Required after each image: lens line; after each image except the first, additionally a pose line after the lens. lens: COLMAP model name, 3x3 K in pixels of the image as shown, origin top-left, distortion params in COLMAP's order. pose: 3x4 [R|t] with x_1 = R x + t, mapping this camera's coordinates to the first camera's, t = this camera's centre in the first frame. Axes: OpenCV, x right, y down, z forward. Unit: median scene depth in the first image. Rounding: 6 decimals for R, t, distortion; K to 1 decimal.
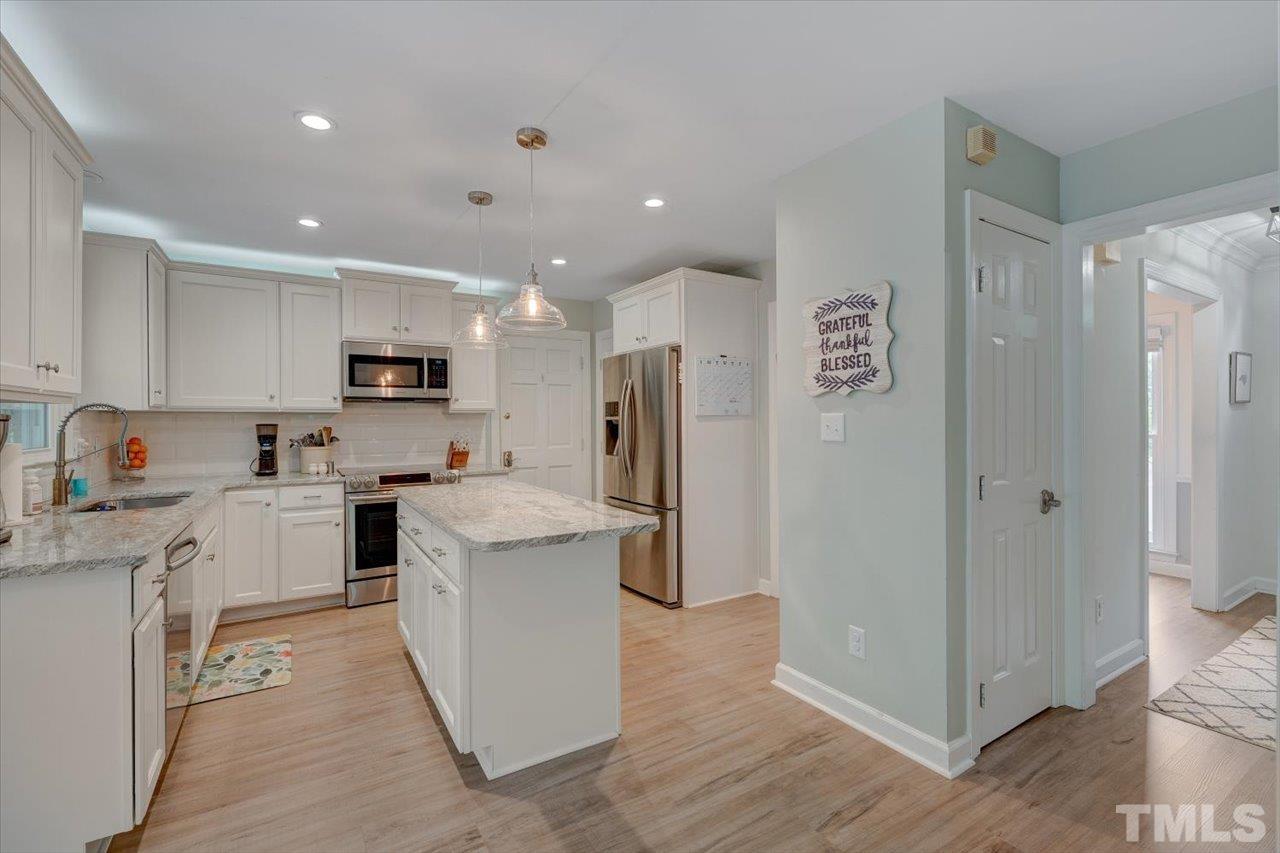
lens RADIAL K [[561.2, 0, 644.0], [0, 561.2, 426.2], [0, 0, 1]] dist [-0.001144, 0.000783]
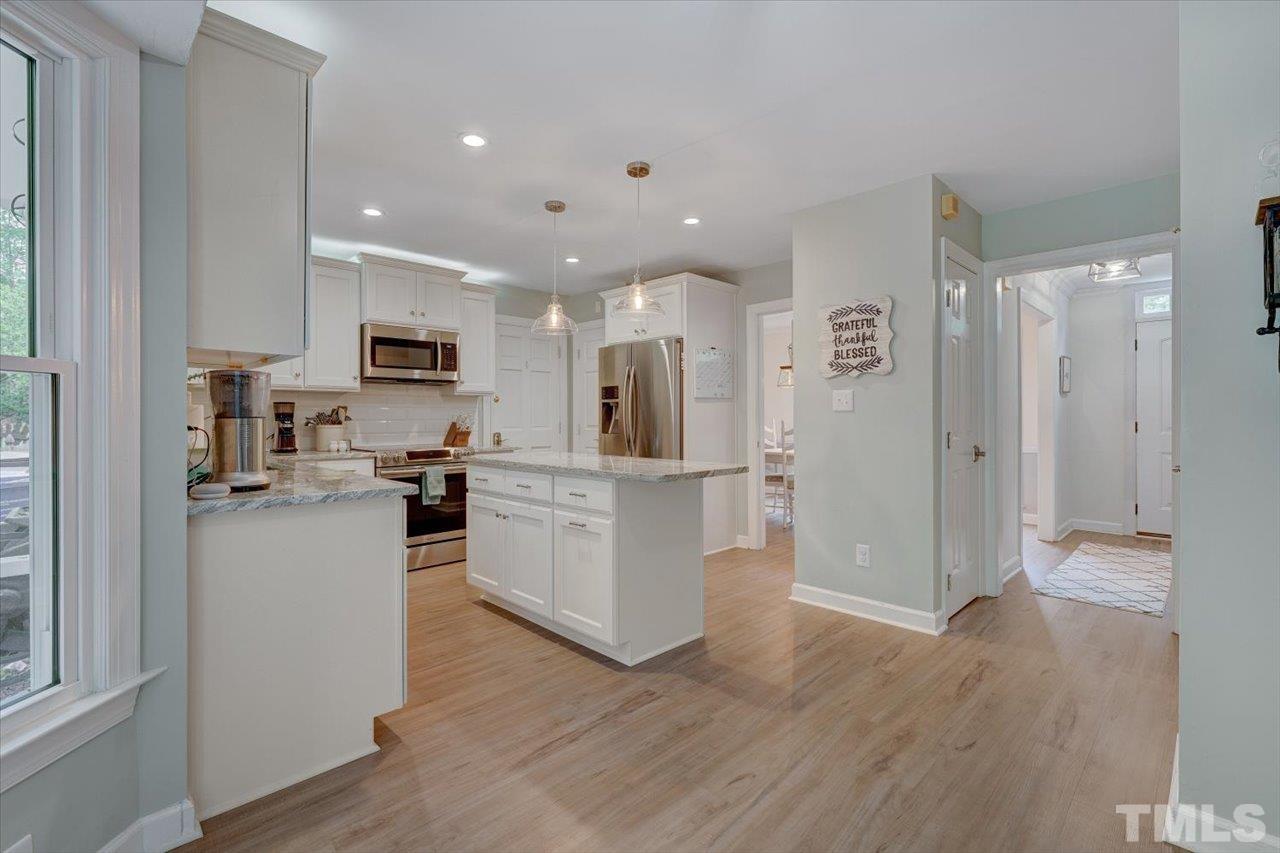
lens RADIAL K [[561.2, 0, 652.2], [0, 561.2, 419.8], [0, 0, 1]] dist [-0.001144, 0.000783]
pose [[0.975233, 0.000928, 0.221179, -0.282664], [0.000056, 0.999990, -0.004444, 0.037131], [-0.221181, 0.004346, 0.975223, -0.152116]]
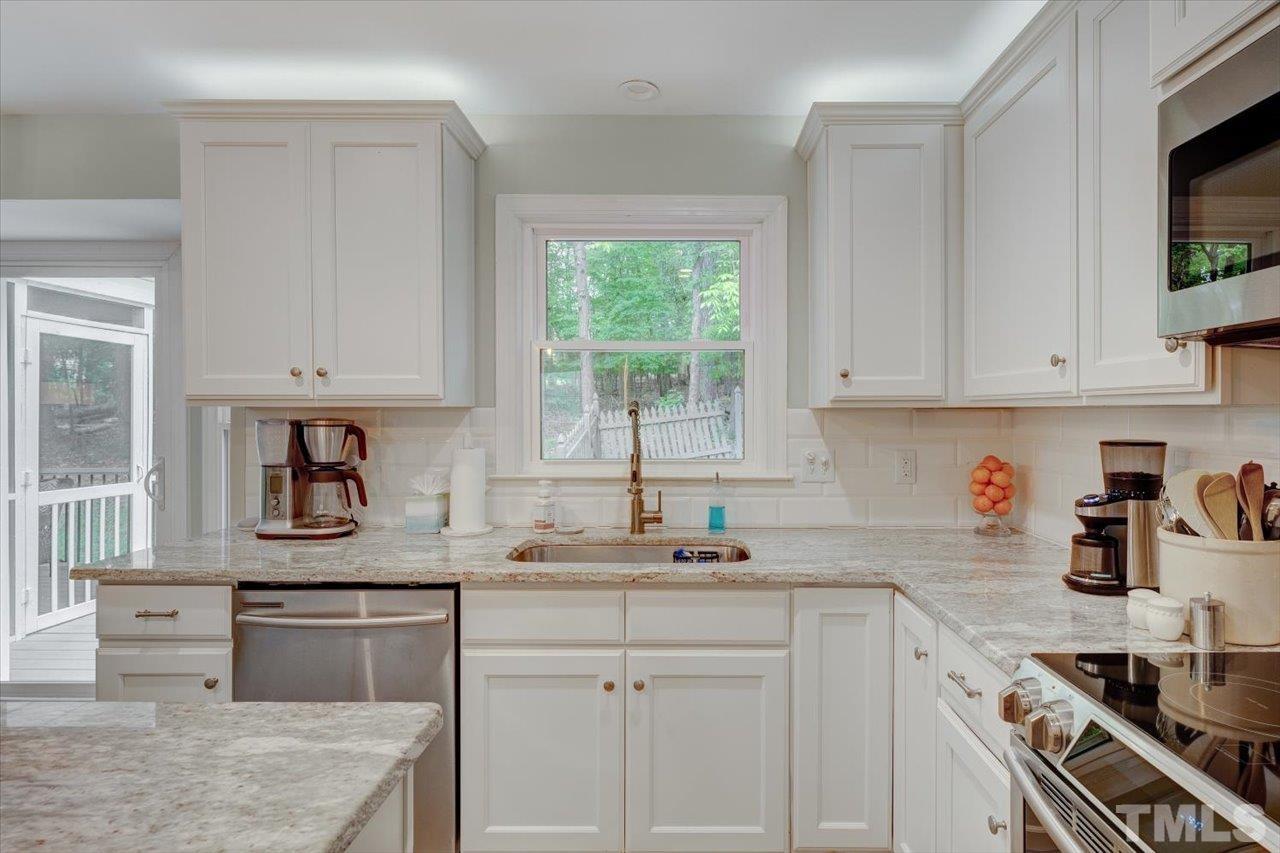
lens RADIAL K [[667.8, 0, 681.1], [0, 667.8, 411.3], [0, 0, 1]] dist [0.001207, -0.000164]
pose [[-0.533650, 0.001630, -0.845704, -0.212267], [-0.003813, 0.999983, 0.004334, -0.025615], [0.845697, 0.005537, -0.533635, 1.123042]]
